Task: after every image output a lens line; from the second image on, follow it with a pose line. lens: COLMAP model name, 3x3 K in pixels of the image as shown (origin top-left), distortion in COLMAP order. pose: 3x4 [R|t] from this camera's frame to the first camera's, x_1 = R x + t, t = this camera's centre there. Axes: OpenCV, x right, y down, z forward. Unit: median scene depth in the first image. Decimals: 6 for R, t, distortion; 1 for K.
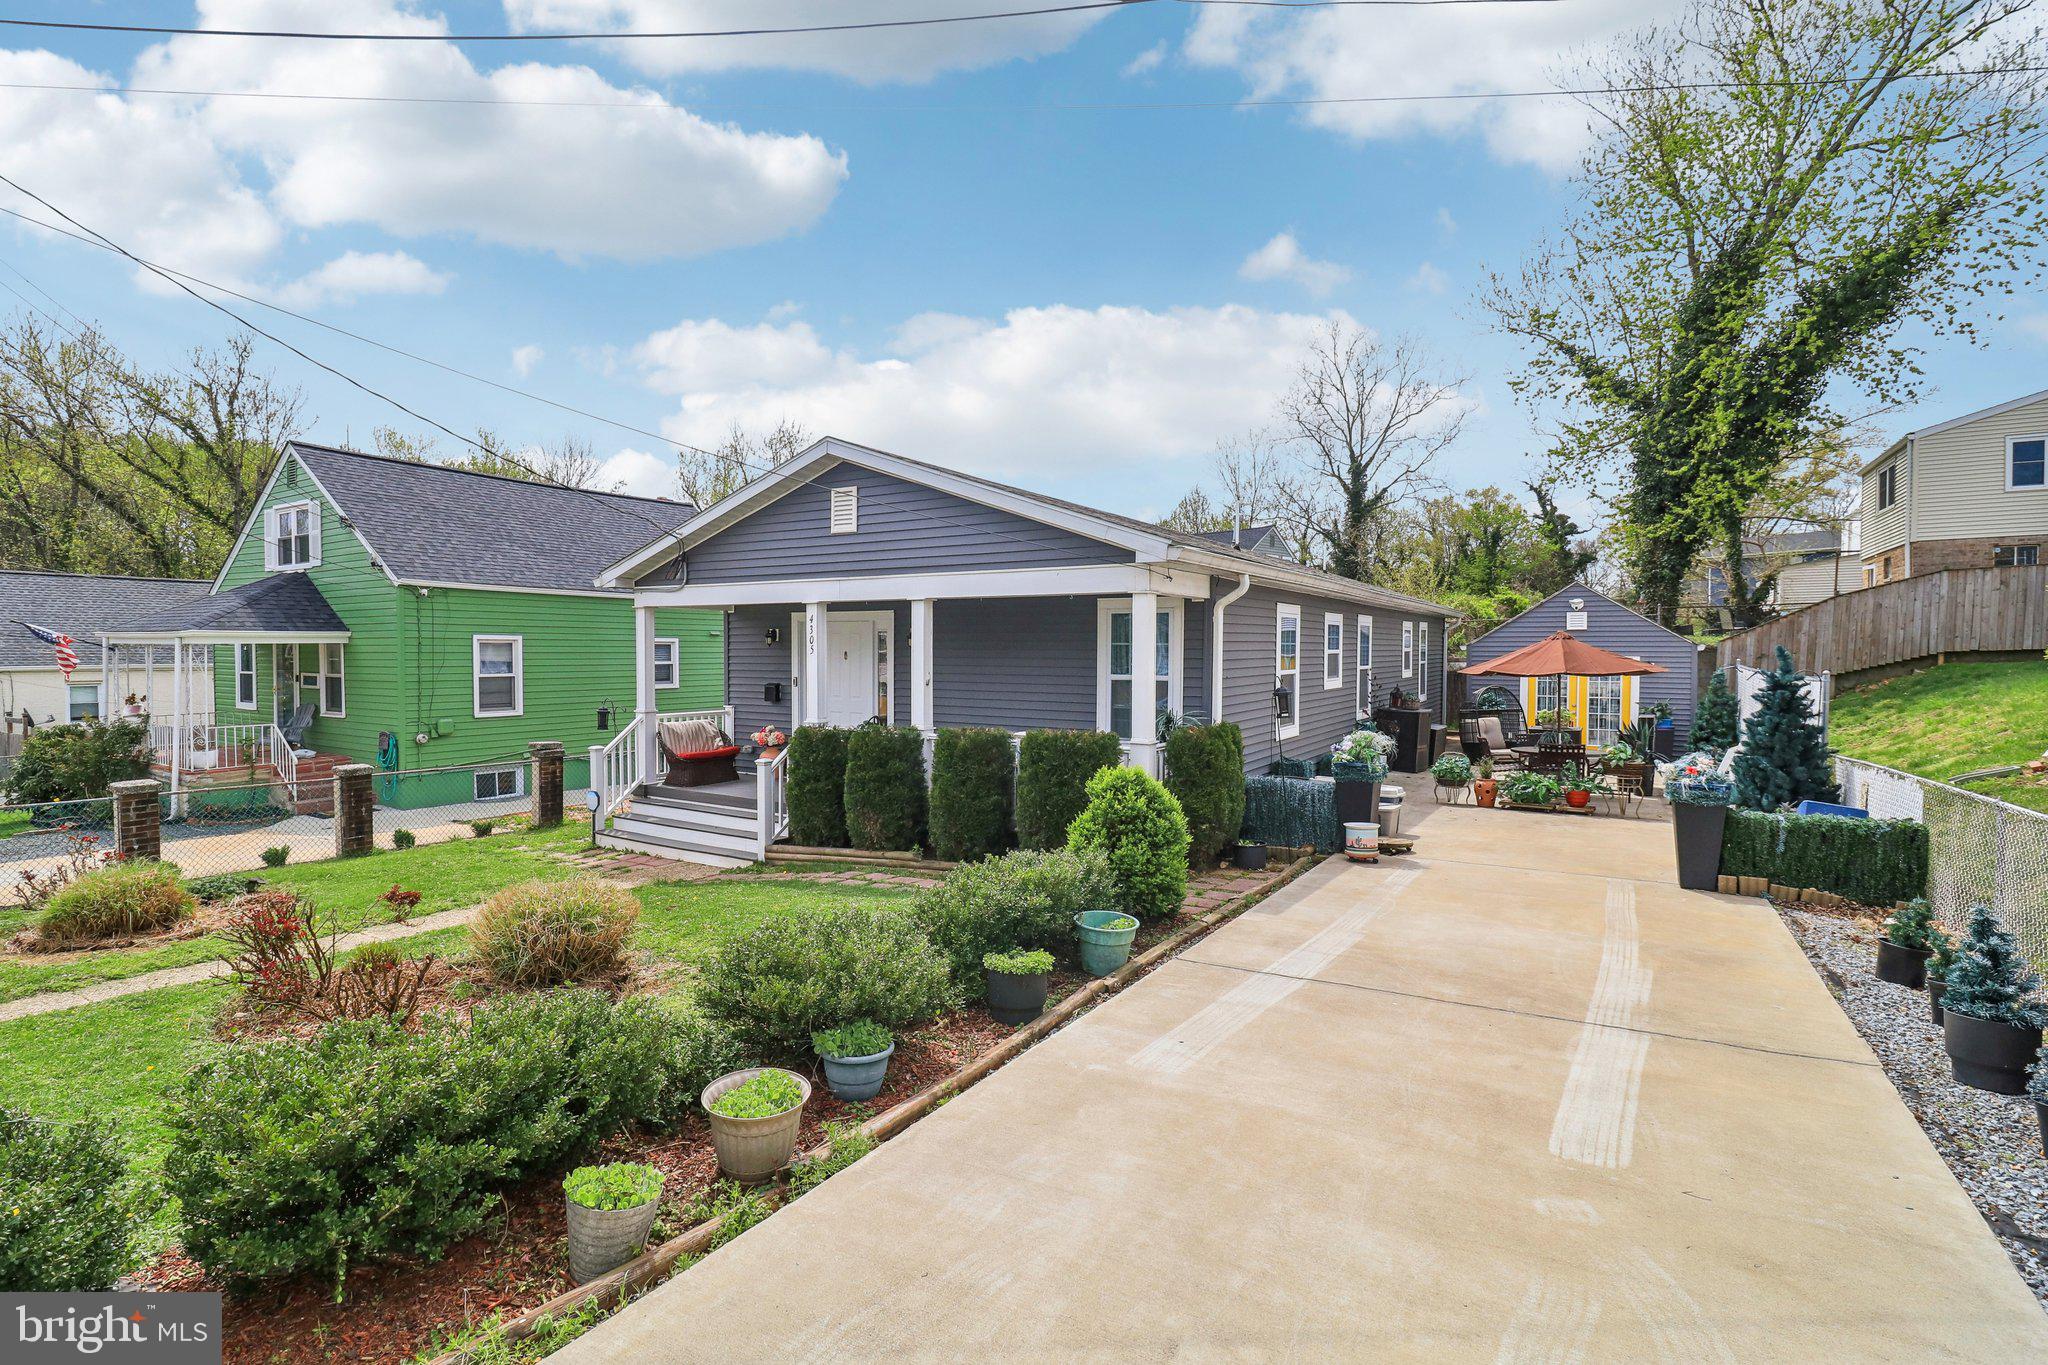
lens RADIAL K [[979.4, 0, 1018.7], [0, 979.4, 675.4], [0, 0, 1]] dist [0.013041, -0.018792]
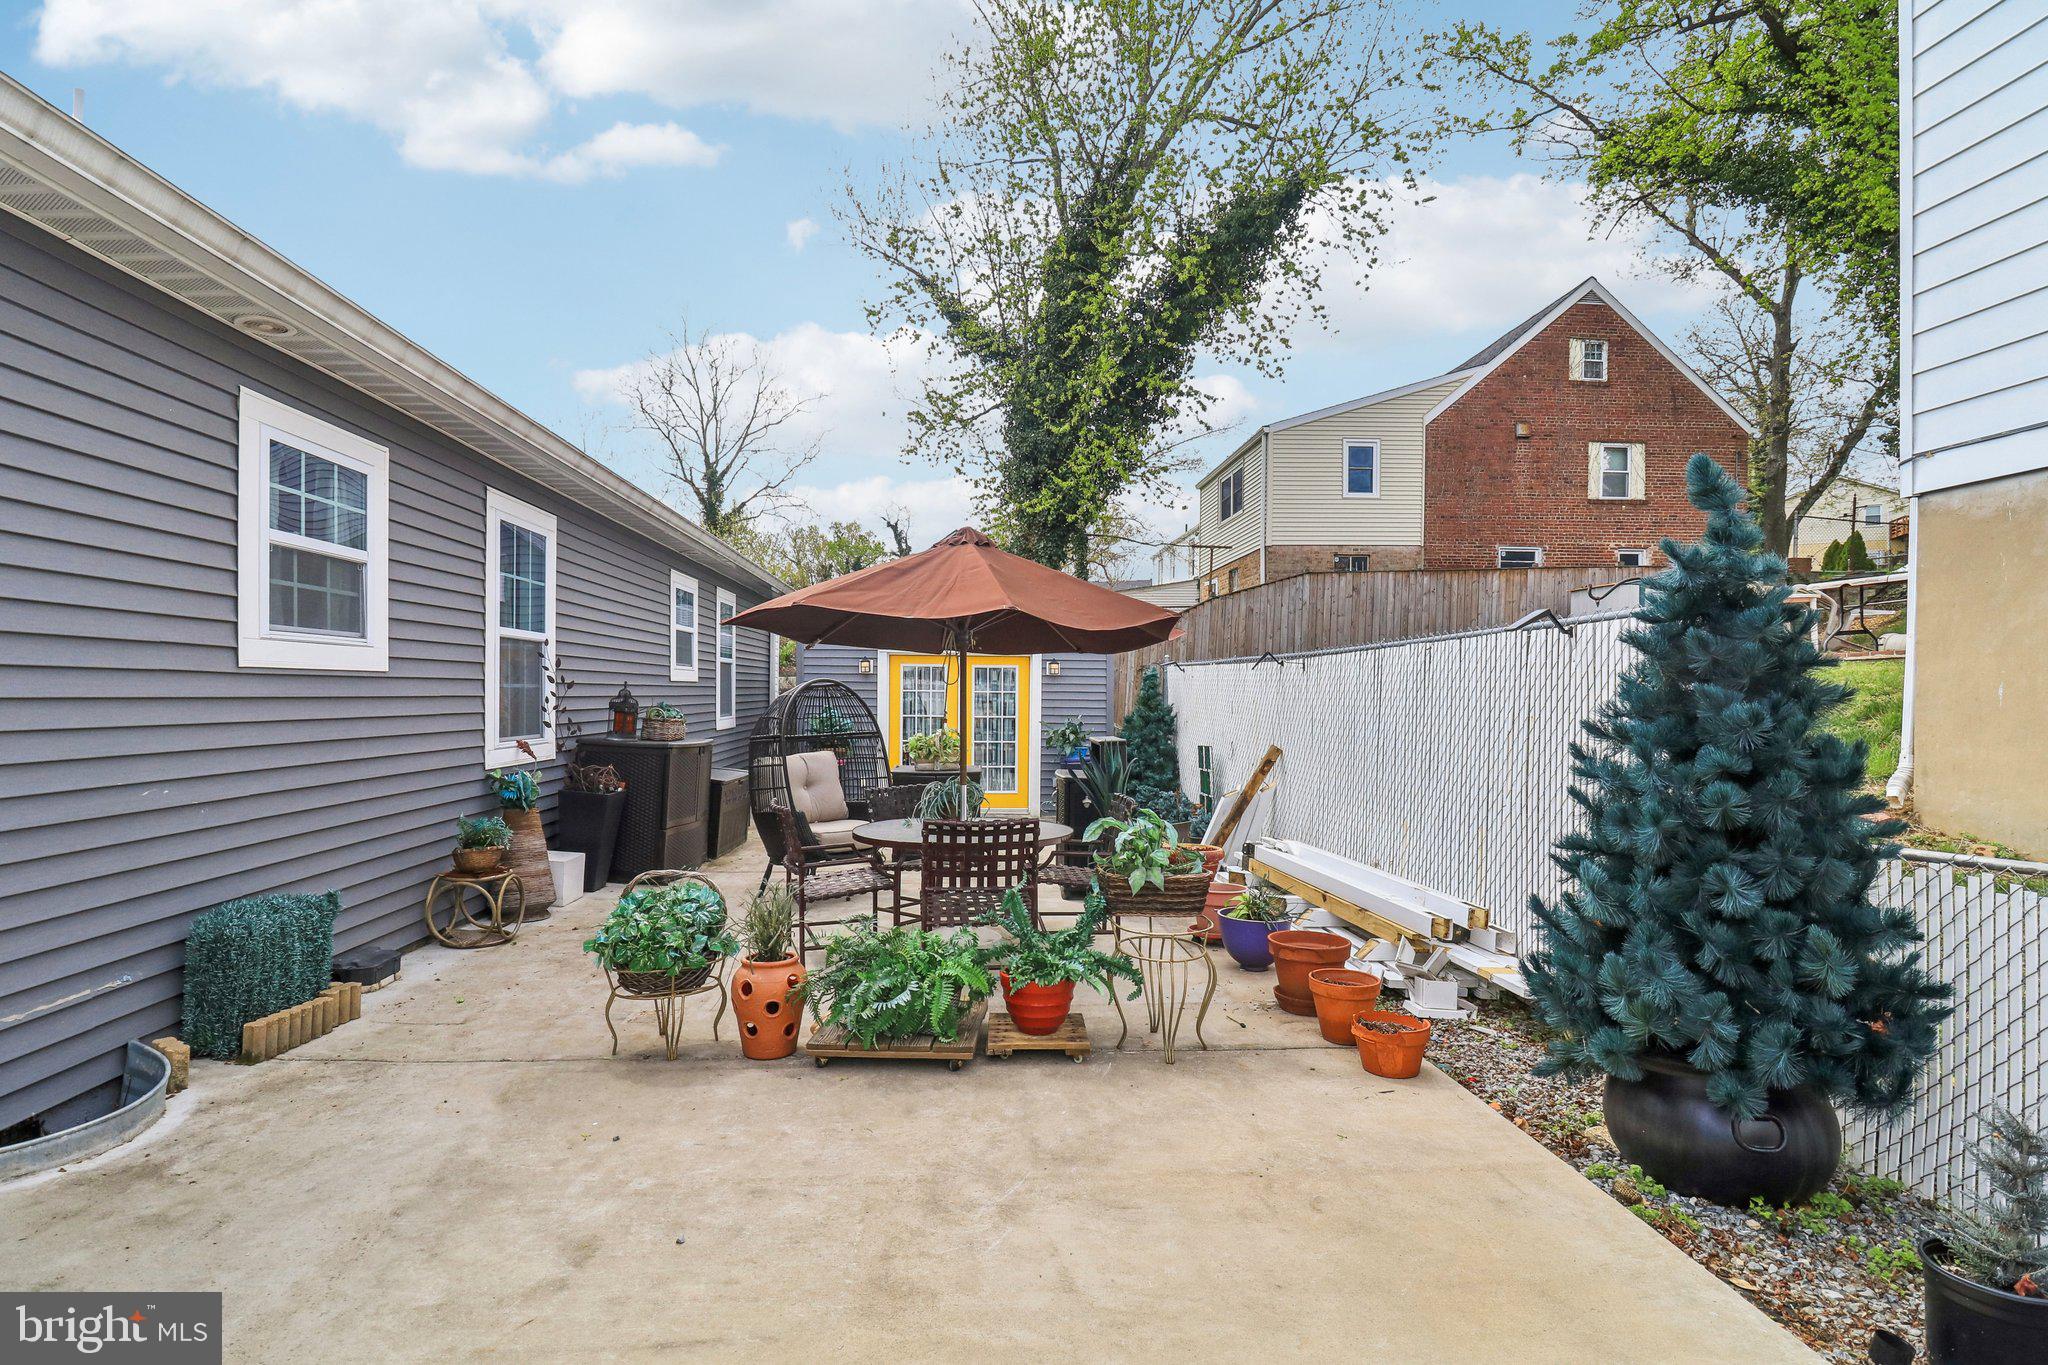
lens RADIAL K [[963.1, 0, 1018.6], [0, 963.1, 703.8], [0, 0, 1]] dist [0.011850, -0.018304]
pose [[0.816816, -0.001074, 0.576897, 0.271916], [0.008791, 0.999905, -0.010585, 0.023767], [-0.576831, 0.013718, 0.816749, 0.527671]]
